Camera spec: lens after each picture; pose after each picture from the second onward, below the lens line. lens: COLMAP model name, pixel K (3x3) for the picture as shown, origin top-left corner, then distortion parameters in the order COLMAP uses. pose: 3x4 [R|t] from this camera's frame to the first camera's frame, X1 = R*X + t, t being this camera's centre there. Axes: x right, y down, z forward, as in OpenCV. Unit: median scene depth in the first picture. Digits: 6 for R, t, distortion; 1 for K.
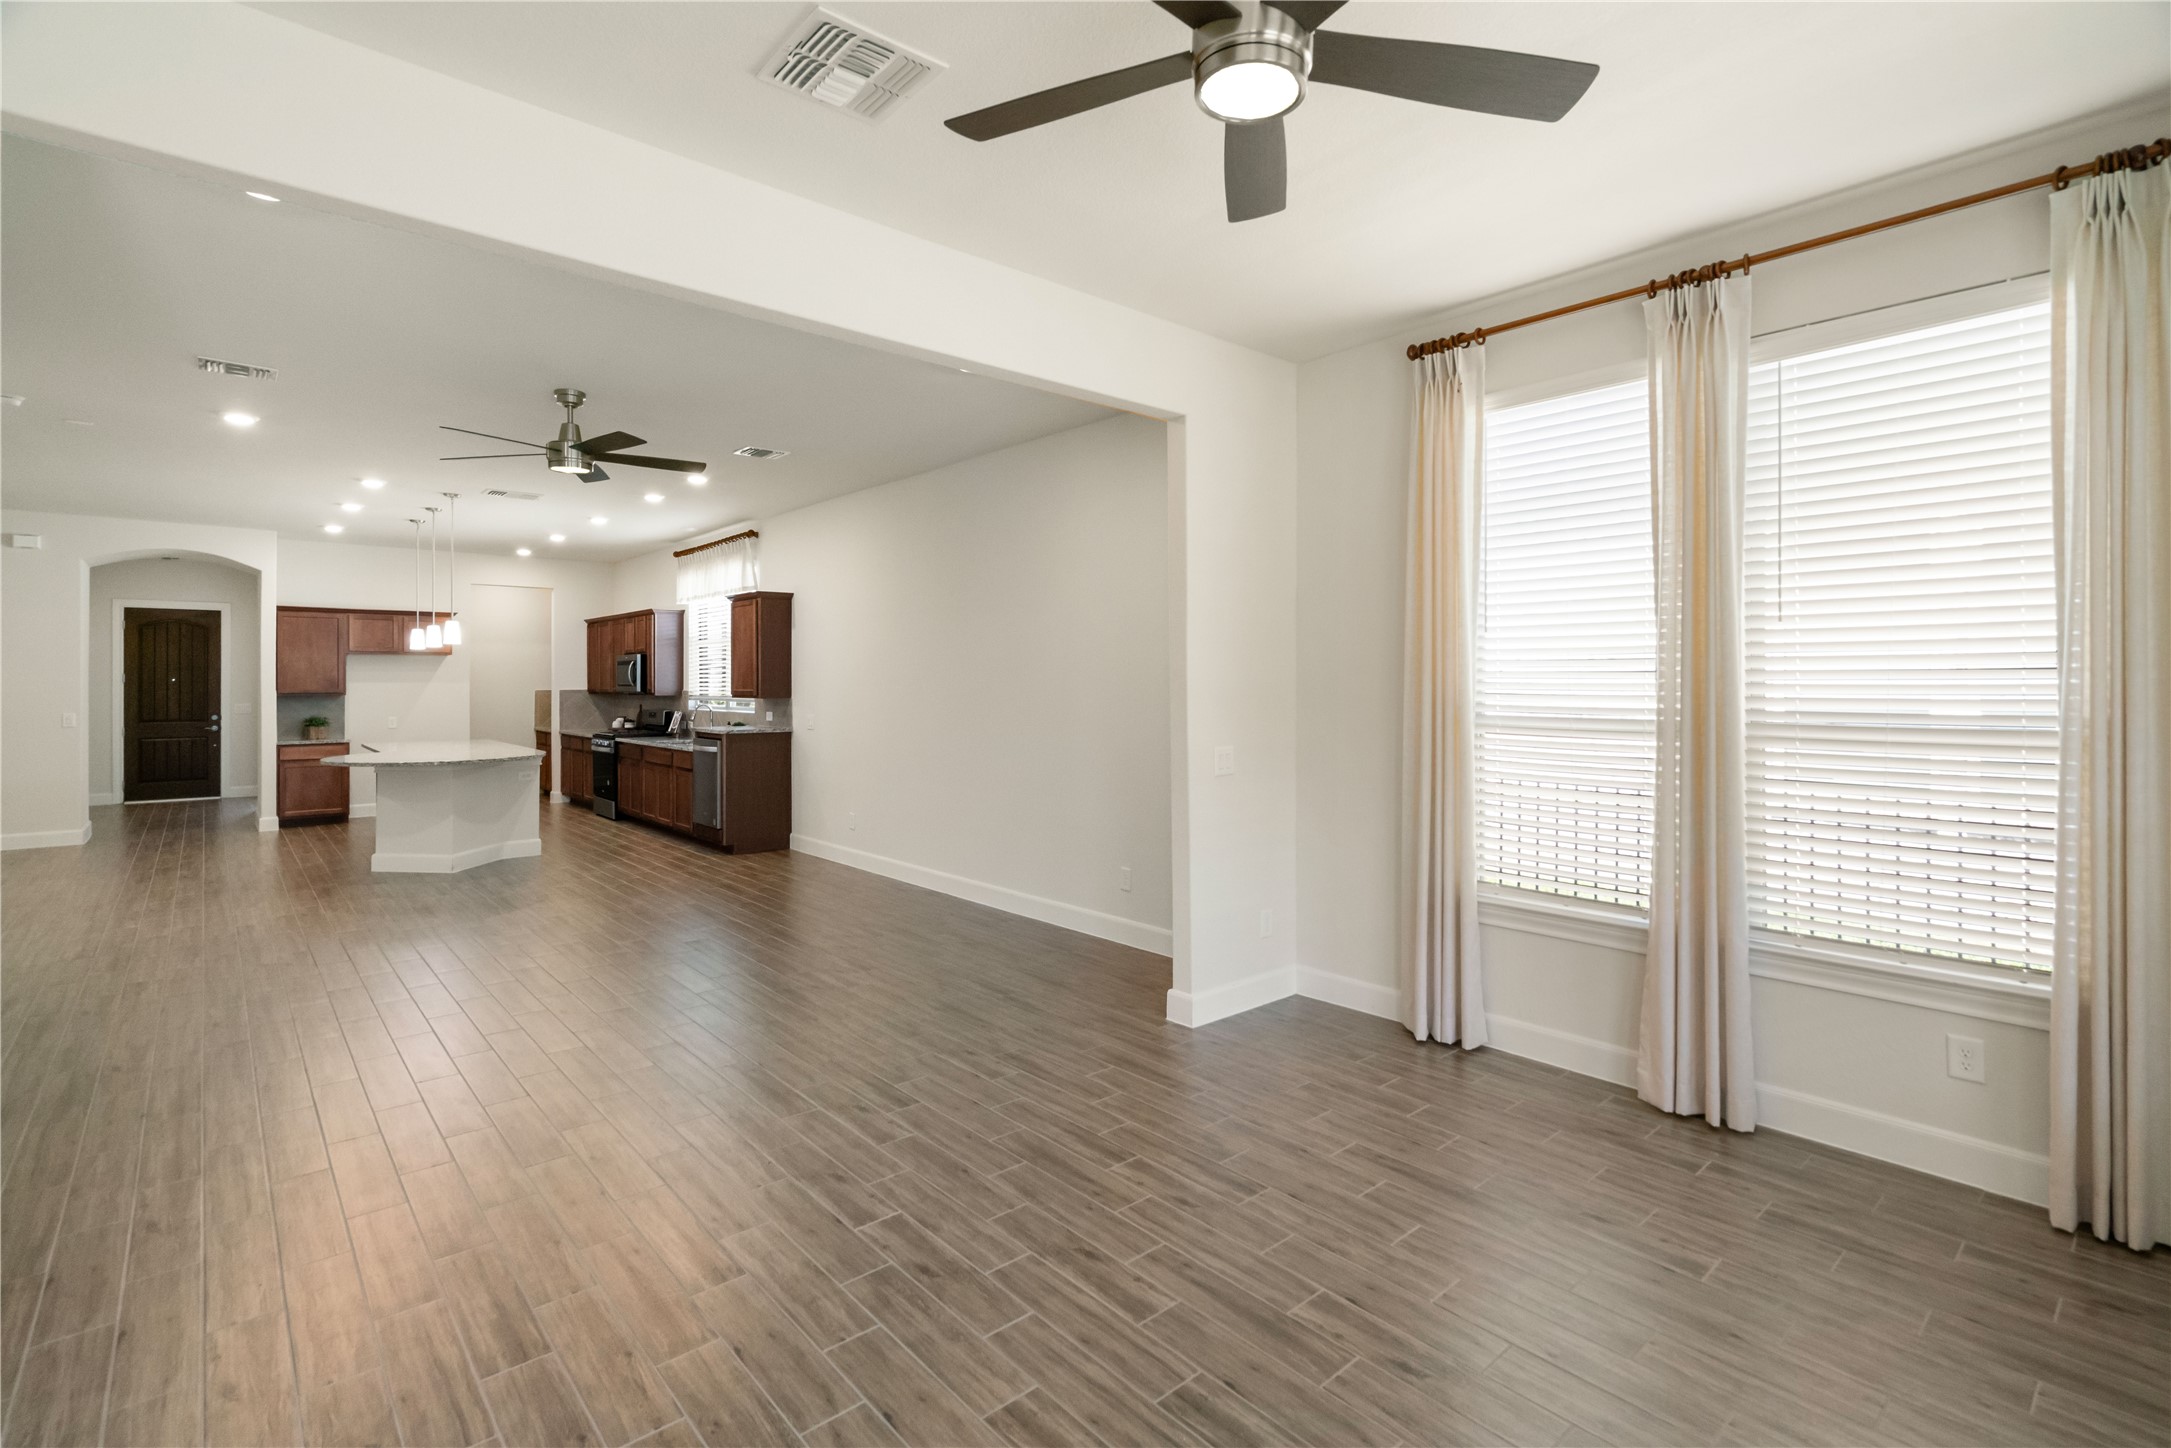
lens RADIAL K [[994.1, 0, 1079.6], [0, 994.1, 683.8], [0, 0, 1]] dist [0.007030, -0.002363]
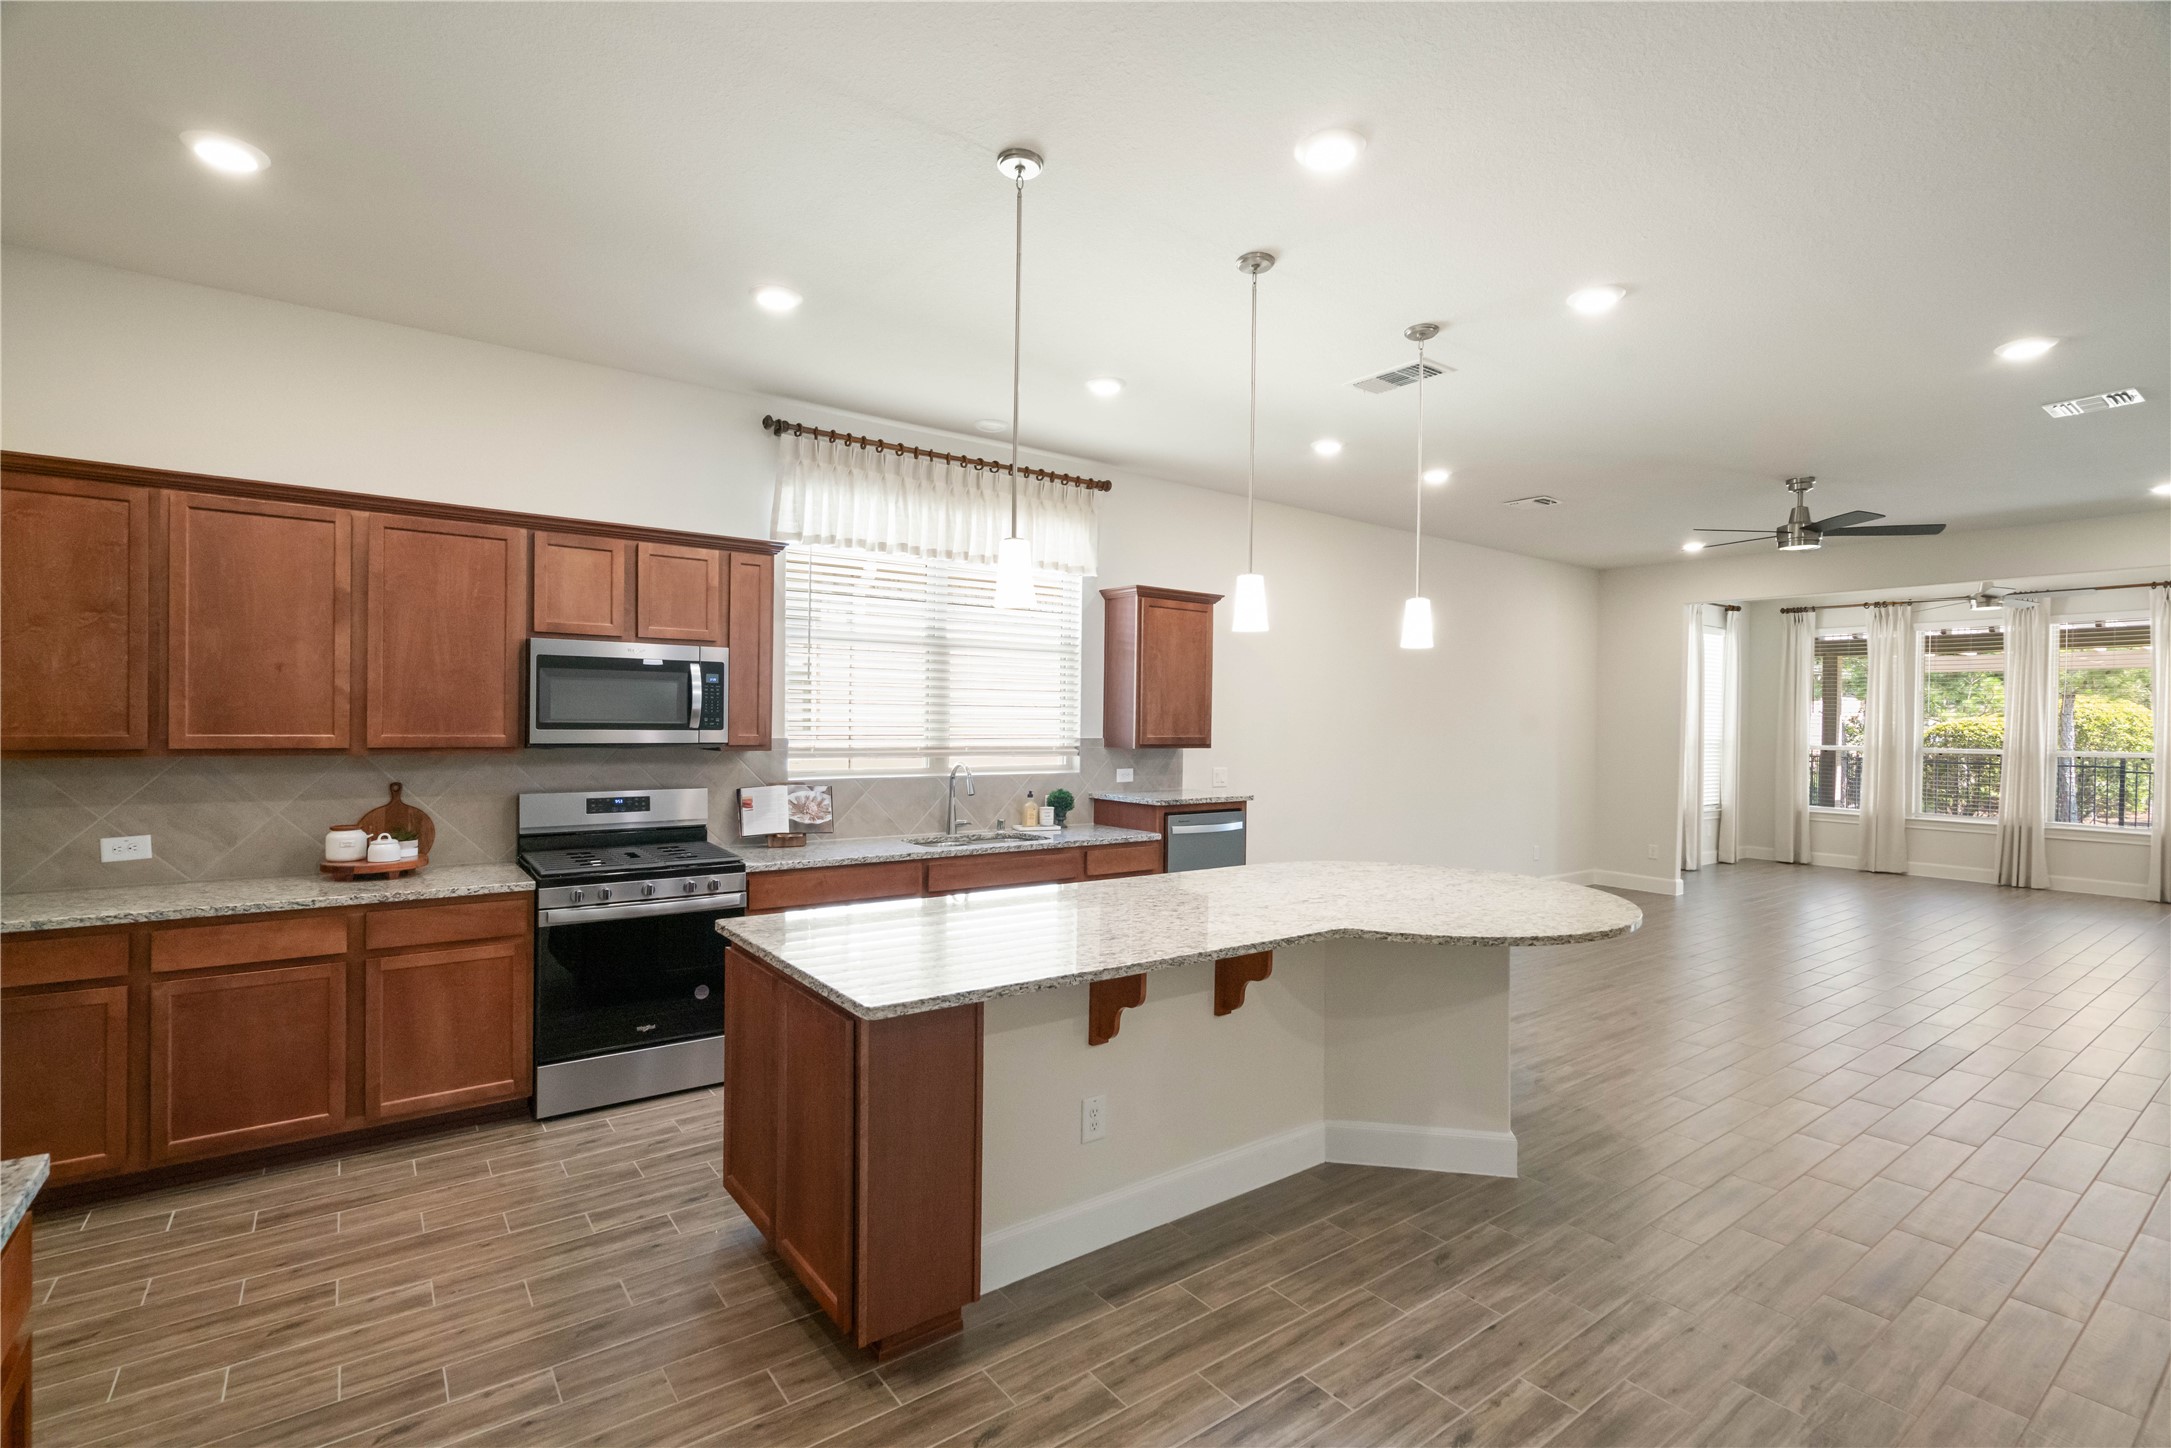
lens RADIAL K [[994.1, 0, 1087.2], [0, 994.1, 731.1], [0, 0, 1]] dist [0.007030, -0.002363]
pose [[0.075122, -0.008924, 0.997134, -0.818974], [-0.011441, 0.999886, 0.009811, -0.002362], [-0.997109, -0.012145, 0.075011, 0.824153]]
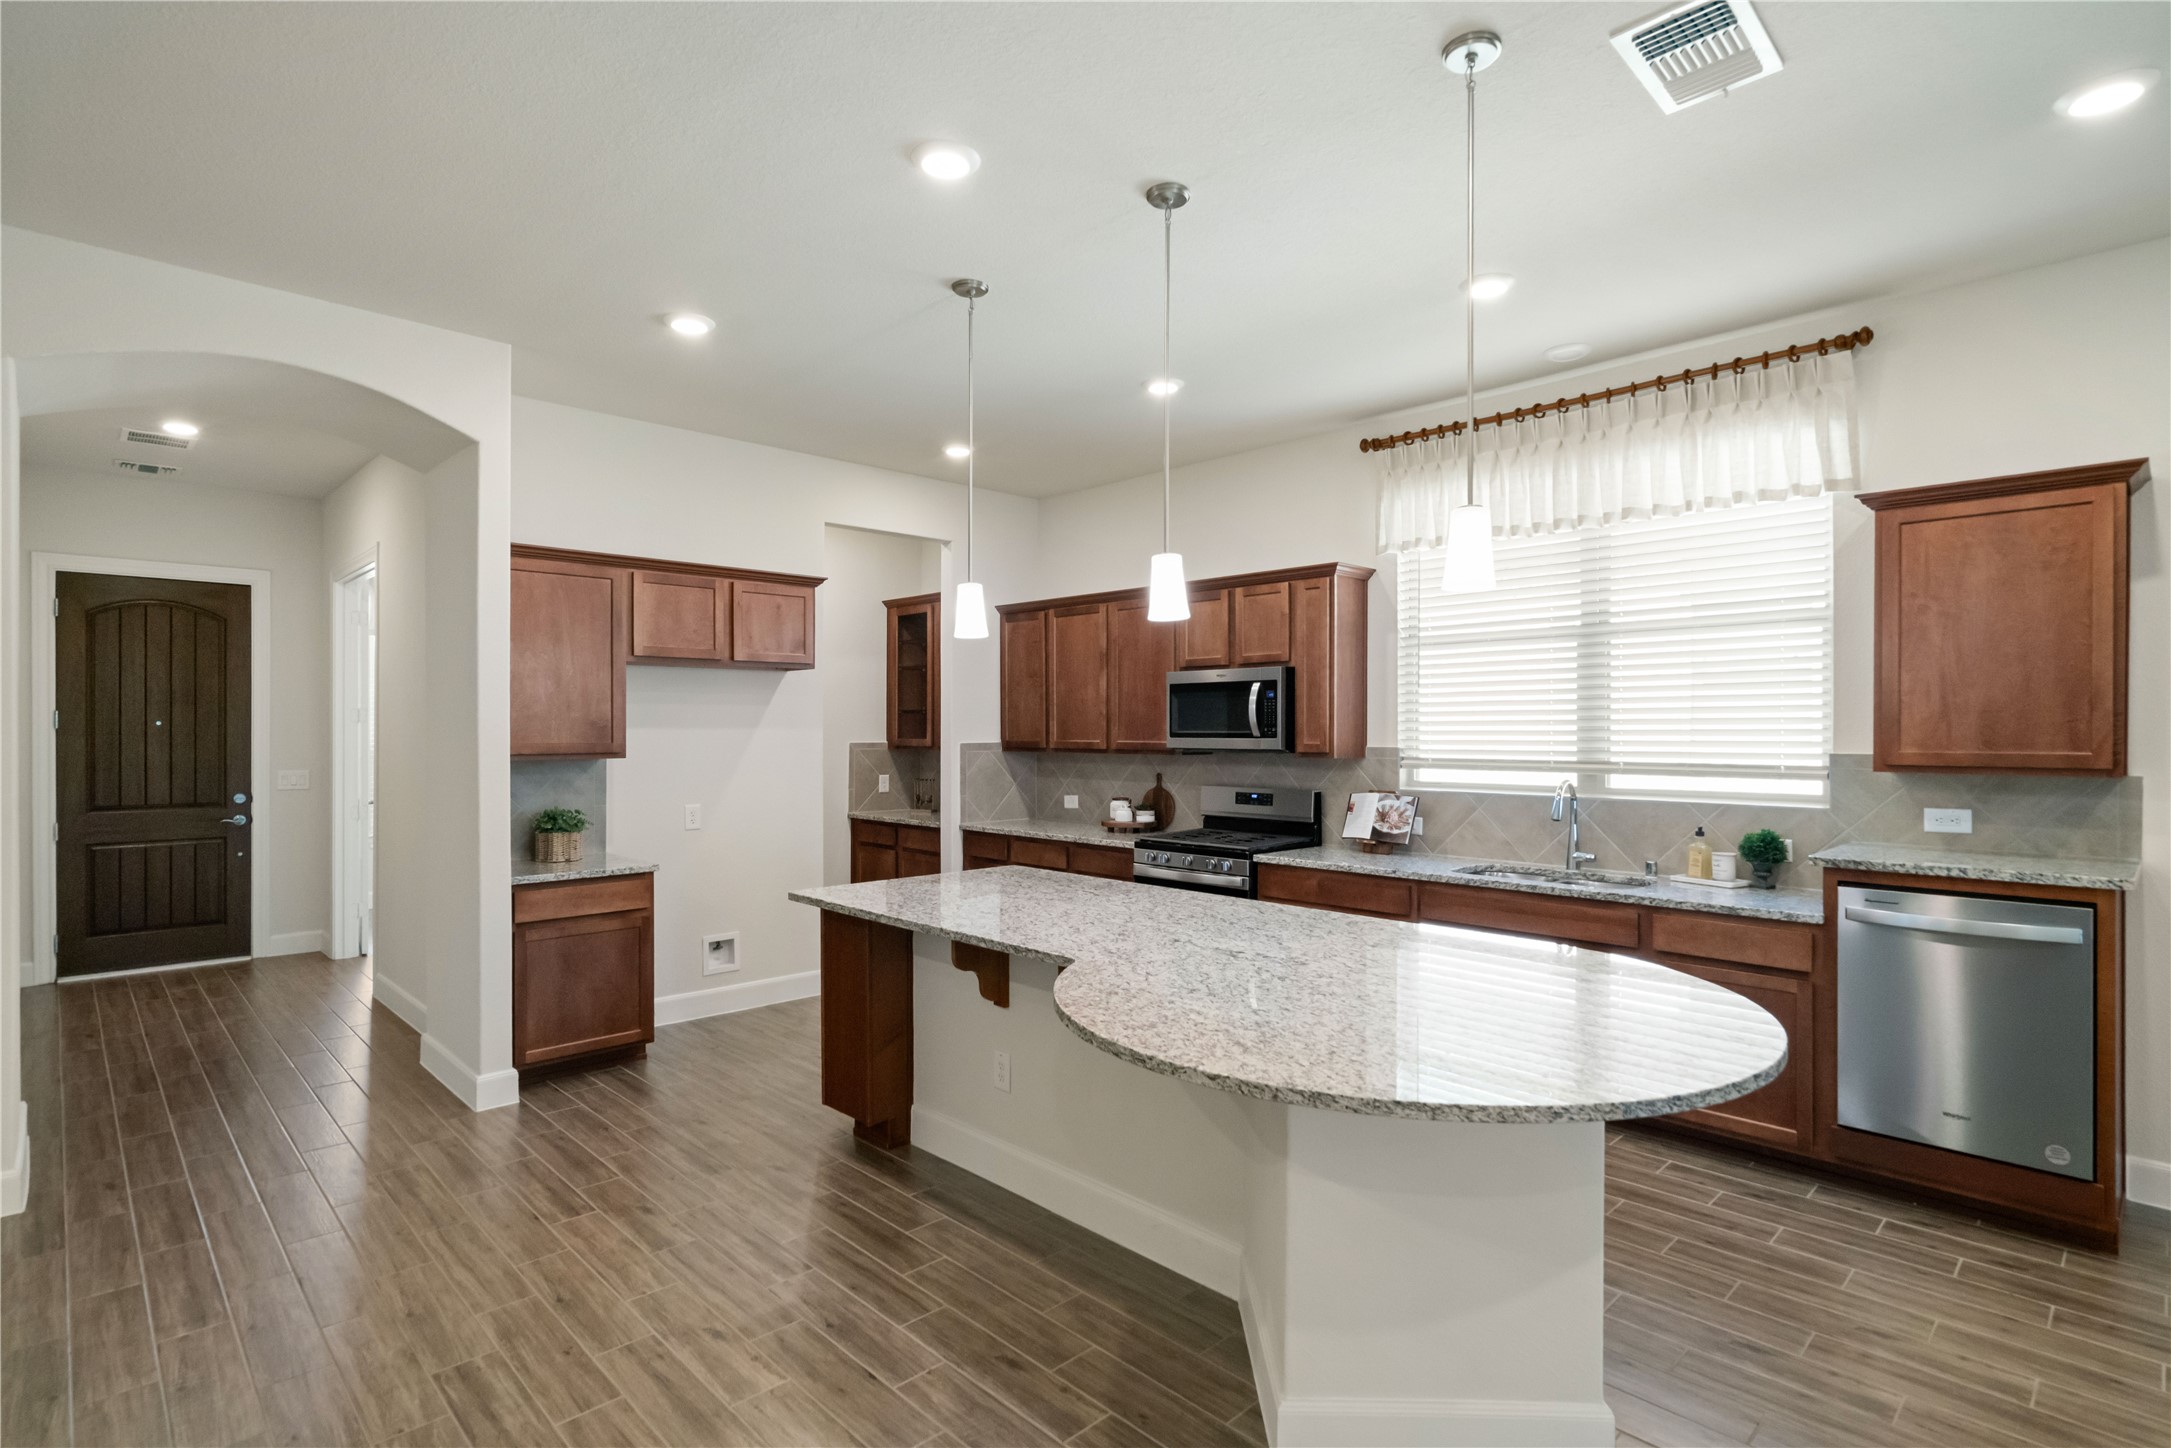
lens RADIAL K [[1060.8, 0, 1083.0], [0, 1060.8, 733.6], [0, 0, 1]] dist [-0.003711, 0.001354]
pose [[0.998432, 0.000745, 0.055976, -0.555831], [-0.000981, 0.999991, 0.004184, -0.001265], [-0.055972, -0.004232, 0.998423, 0.524322]]
